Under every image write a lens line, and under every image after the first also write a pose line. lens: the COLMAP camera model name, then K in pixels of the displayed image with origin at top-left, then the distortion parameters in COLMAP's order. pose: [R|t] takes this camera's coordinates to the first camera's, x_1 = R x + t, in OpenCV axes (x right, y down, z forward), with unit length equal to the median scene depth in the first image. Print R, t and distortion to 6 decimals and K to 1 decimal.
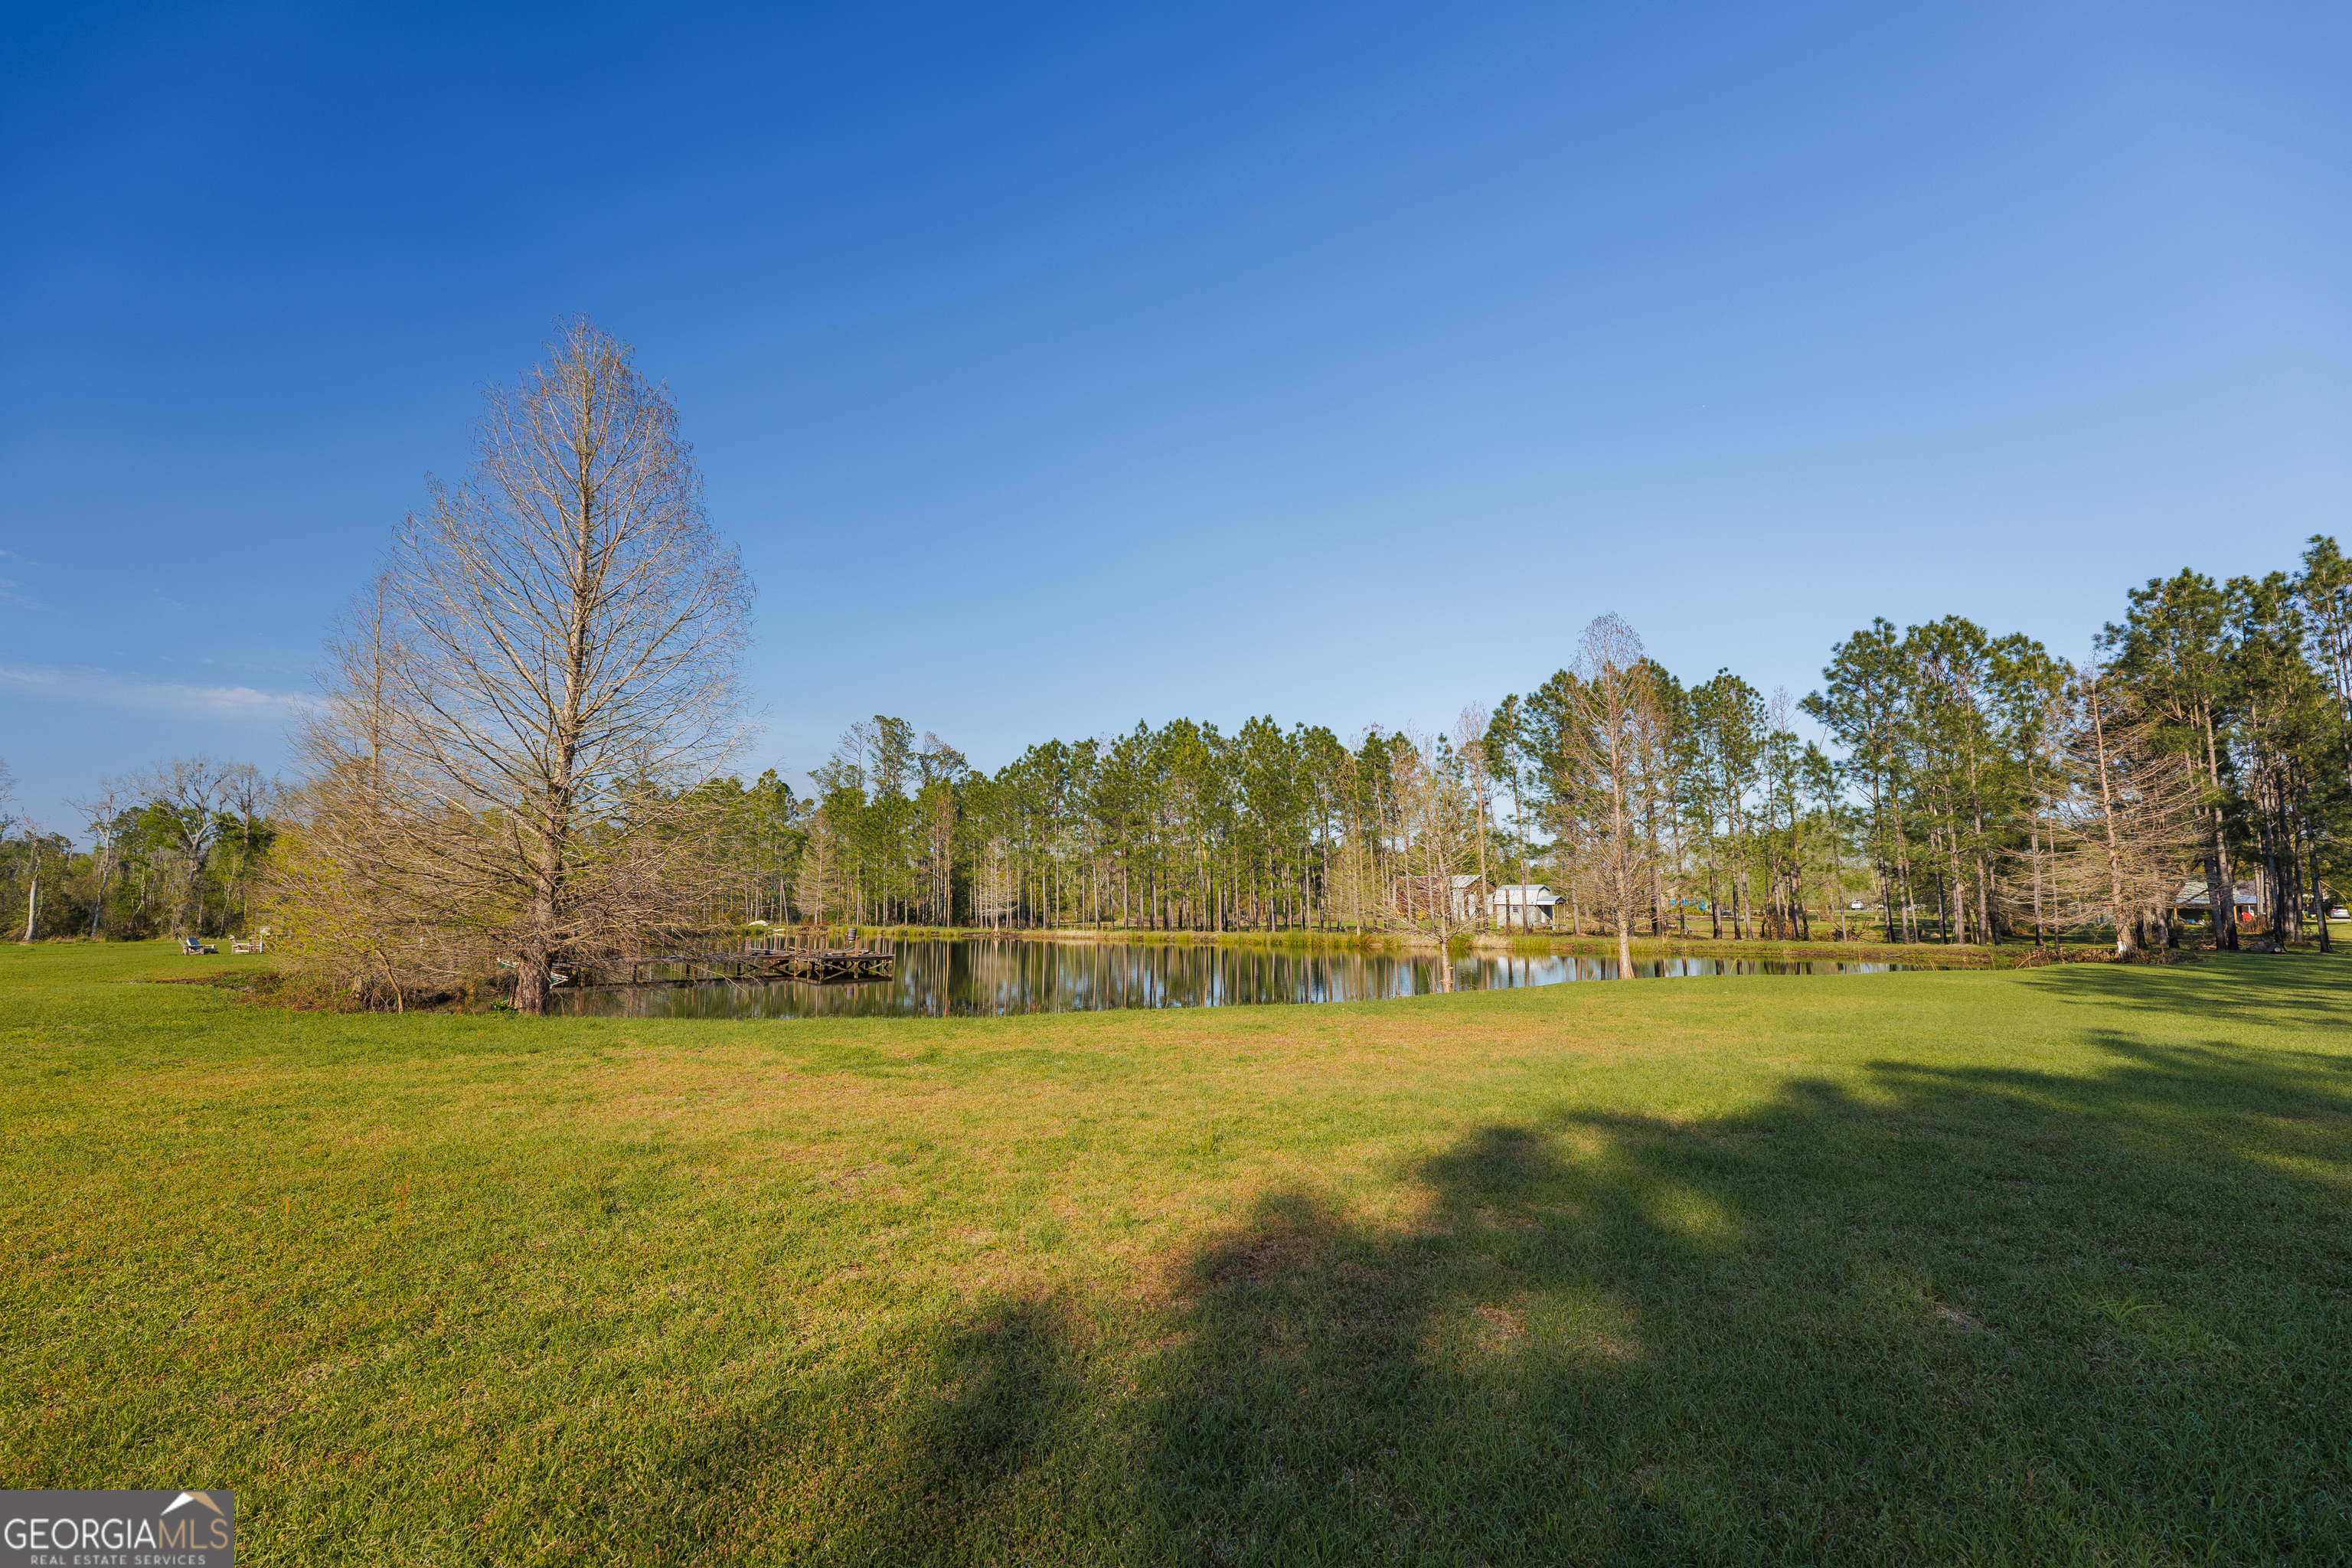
lens RADIAL K [[1065.9, 0, 1176.0], [0, 1065.9, 784.0], [0, 0, 1]] dist [0.005637, -0.000630]
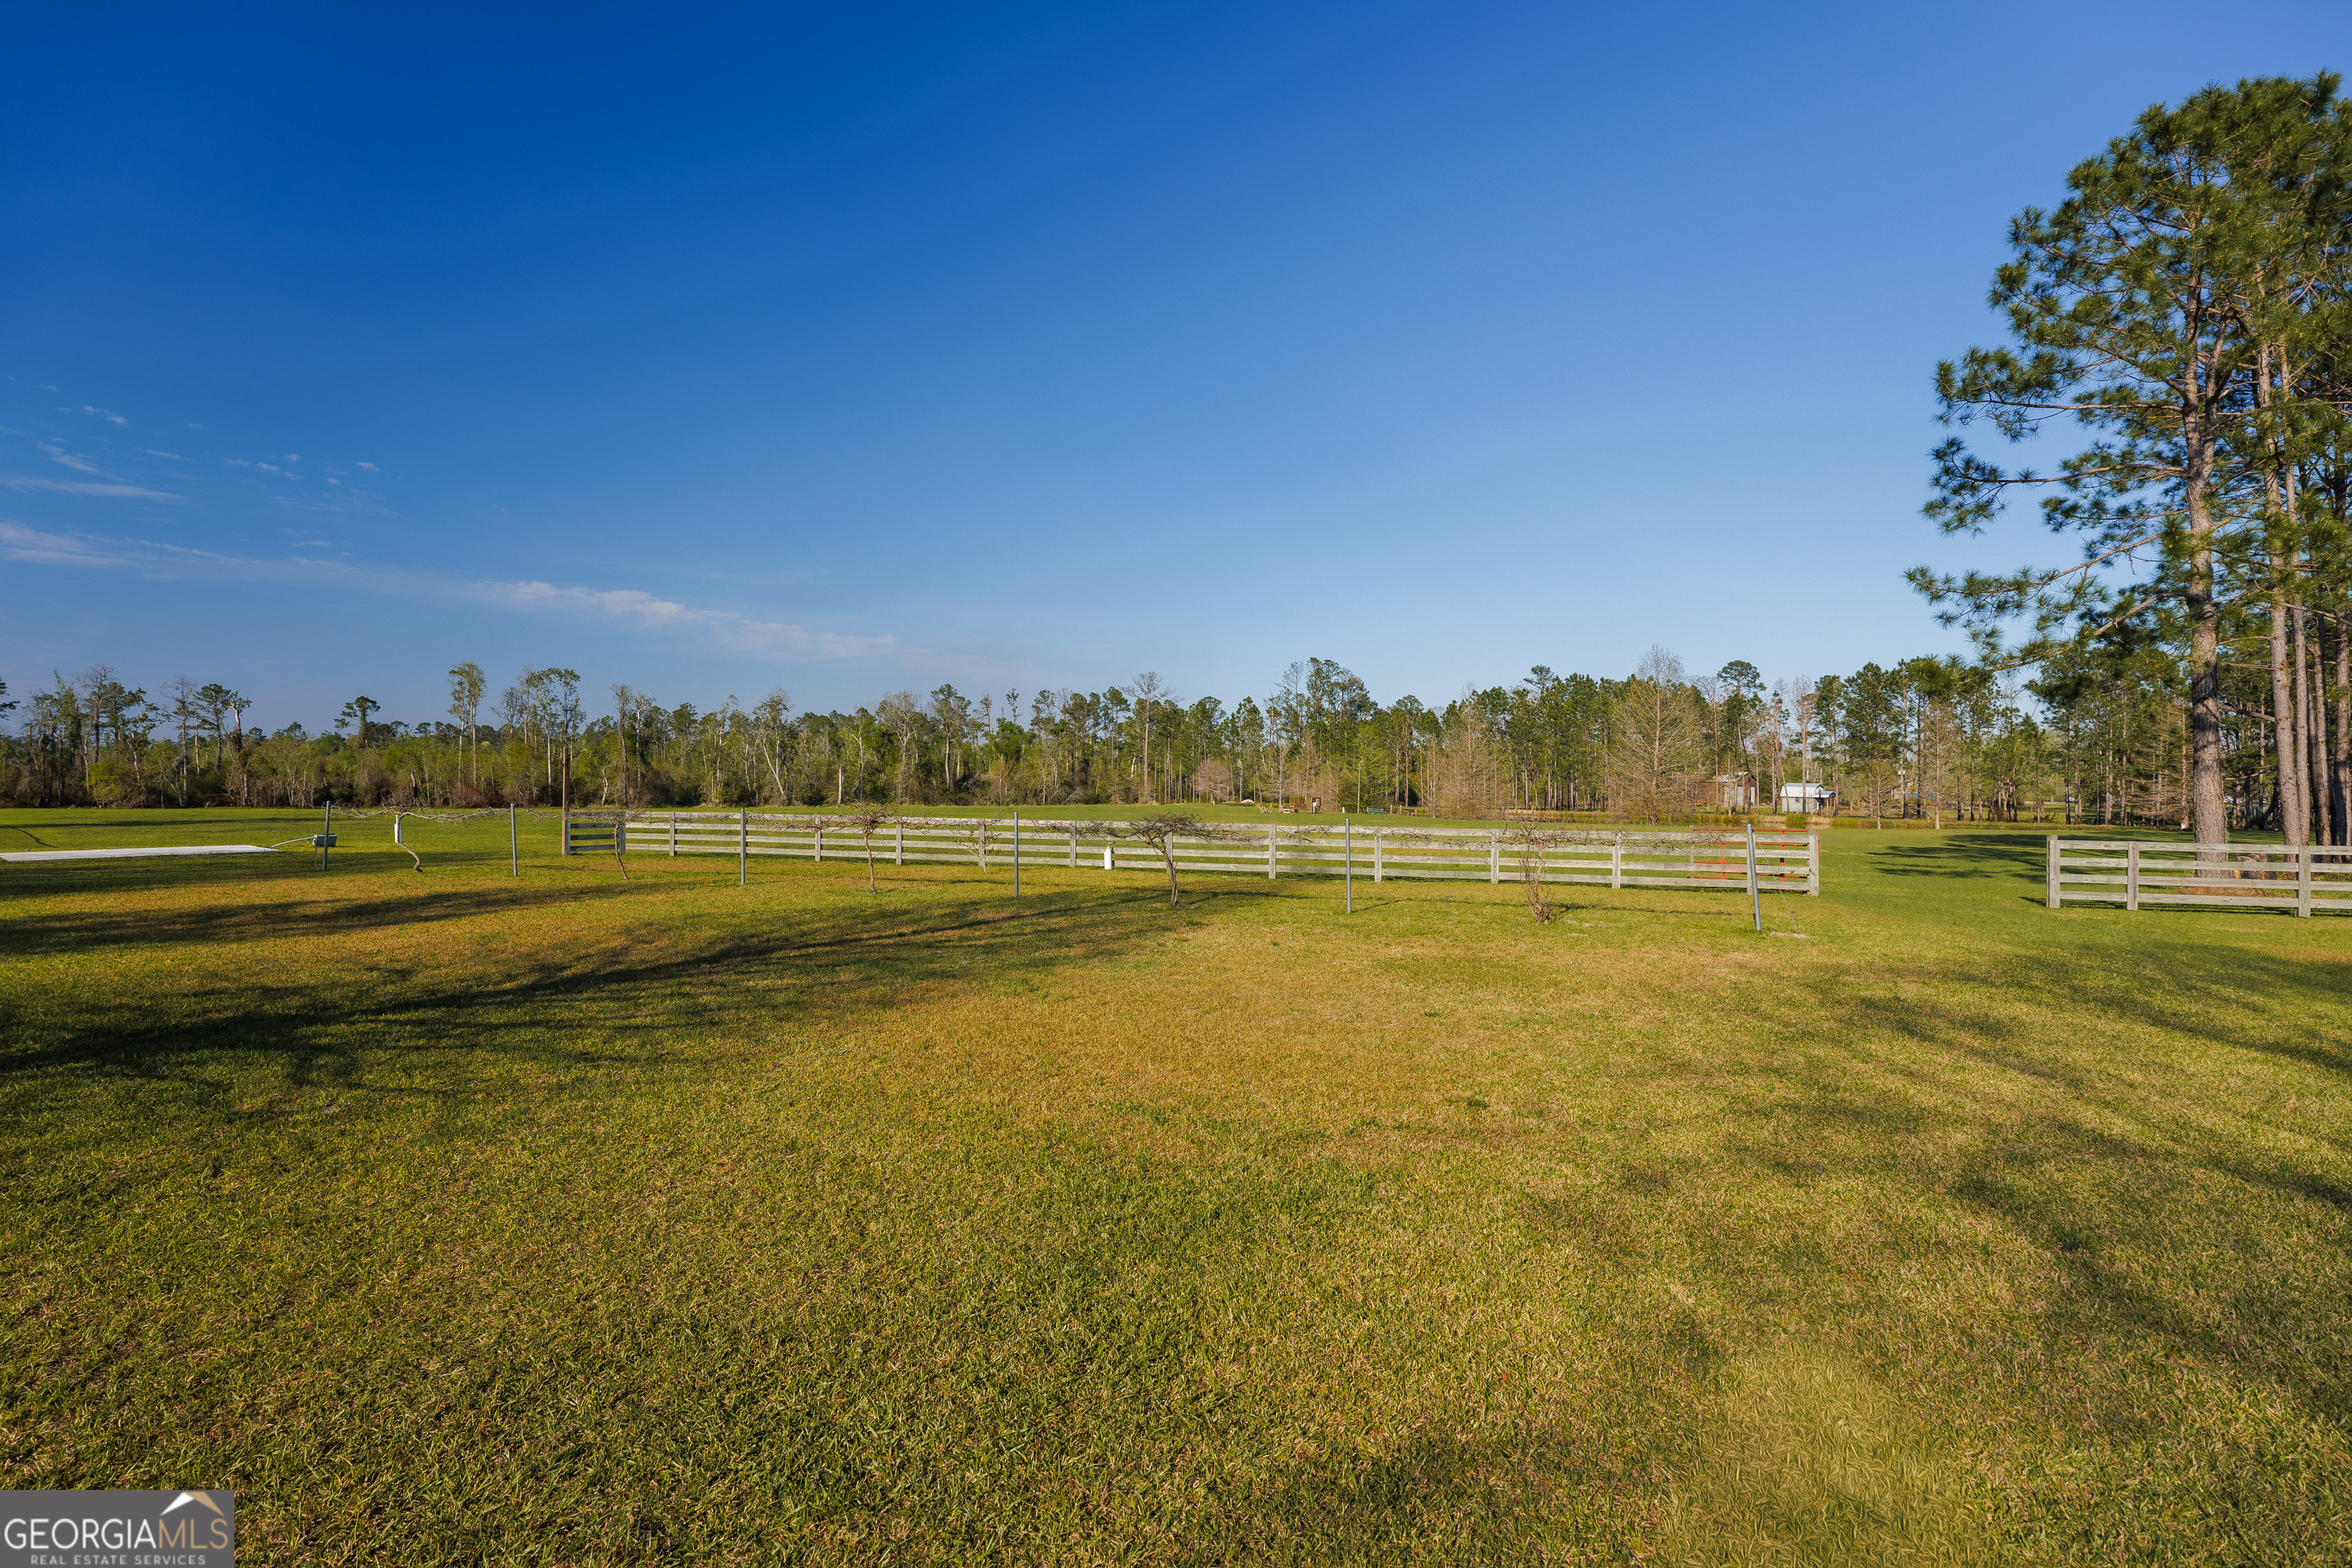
lens RADIAL K [[1127.3, 0, 1176.0], [0, 1127.3, 784.0], [0, 0, 1]] dist [0.060100, -0.021659]
pose [[0.993840, 0.012865, -0.110075, -0.558913], [-0.000266, 0.993514, 0.113712, -0.128672], [0.110823, -0.112982, 0.987397, -0.997411]]
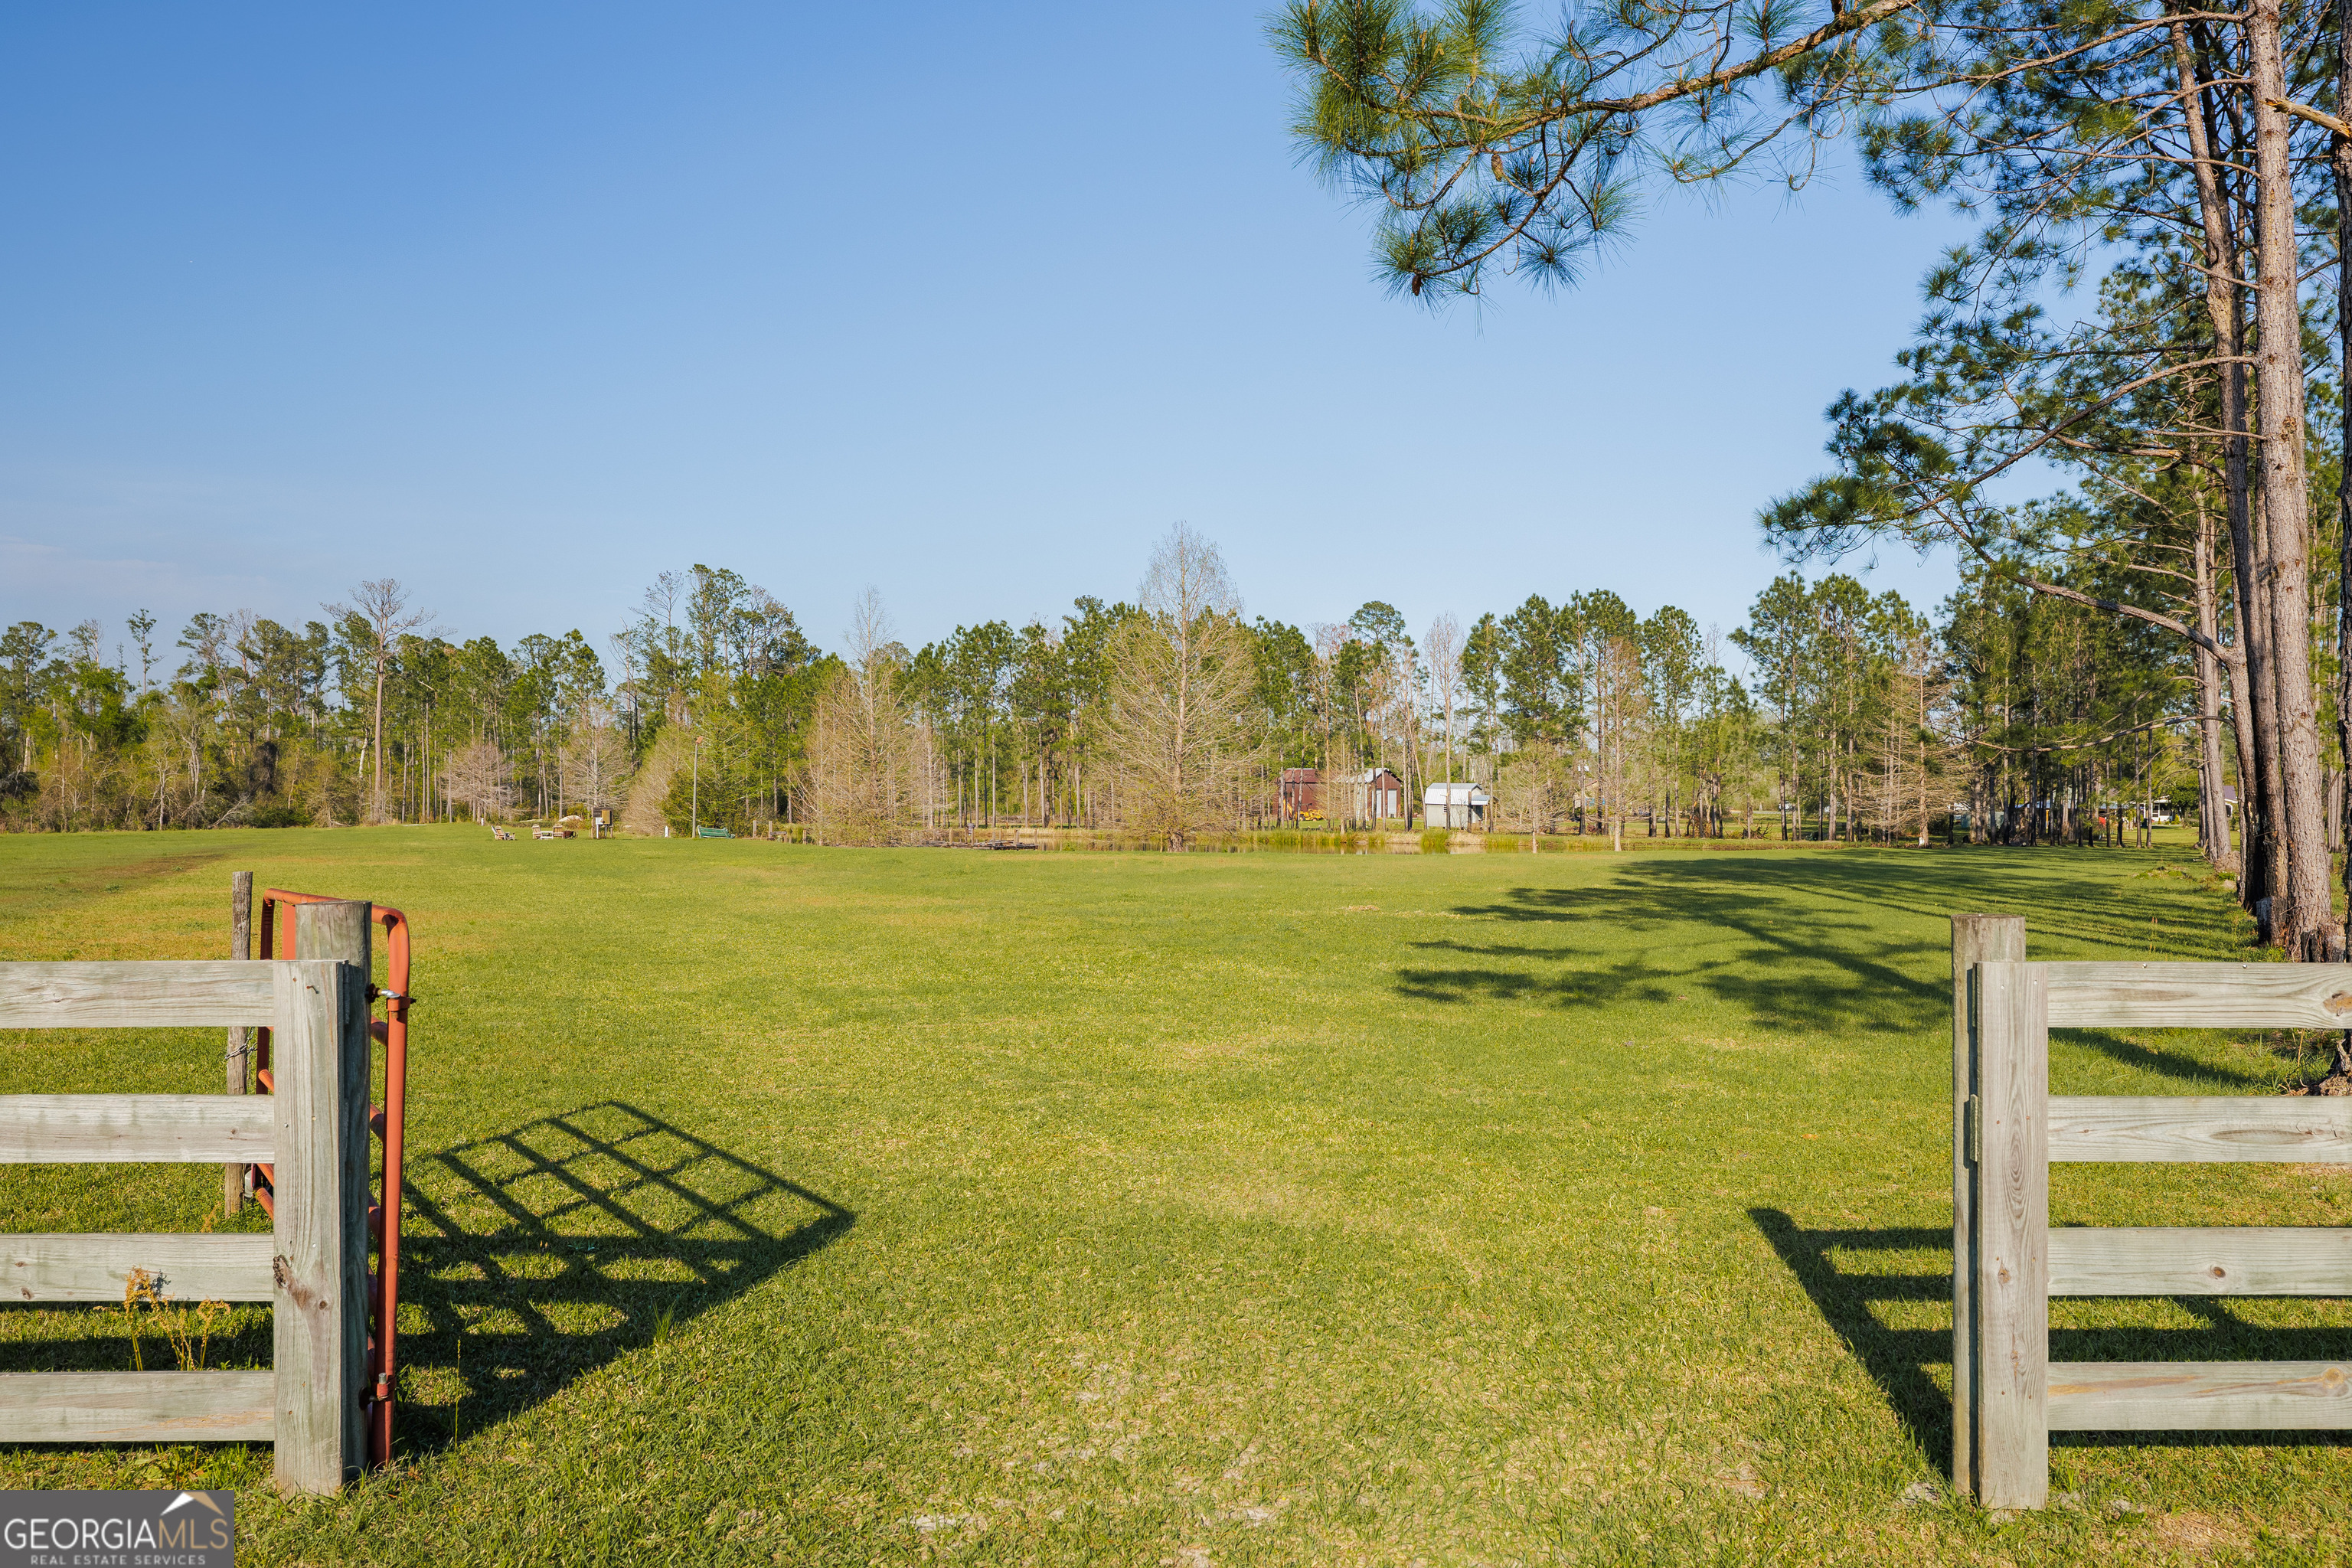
lens RADIAL K [[1748.4, 0, 1176.0], [0, 1748.4, 784.0], [0, 0, 1]] dist [0.034249, 0.004341]
pose [[0.976447, 0.010392, 0.215508, -0.405206], [-0.033322, 0.994119, 0.103041, -0.090978], [-0.213170, -0.107795, 0.971050, -0.727951]]
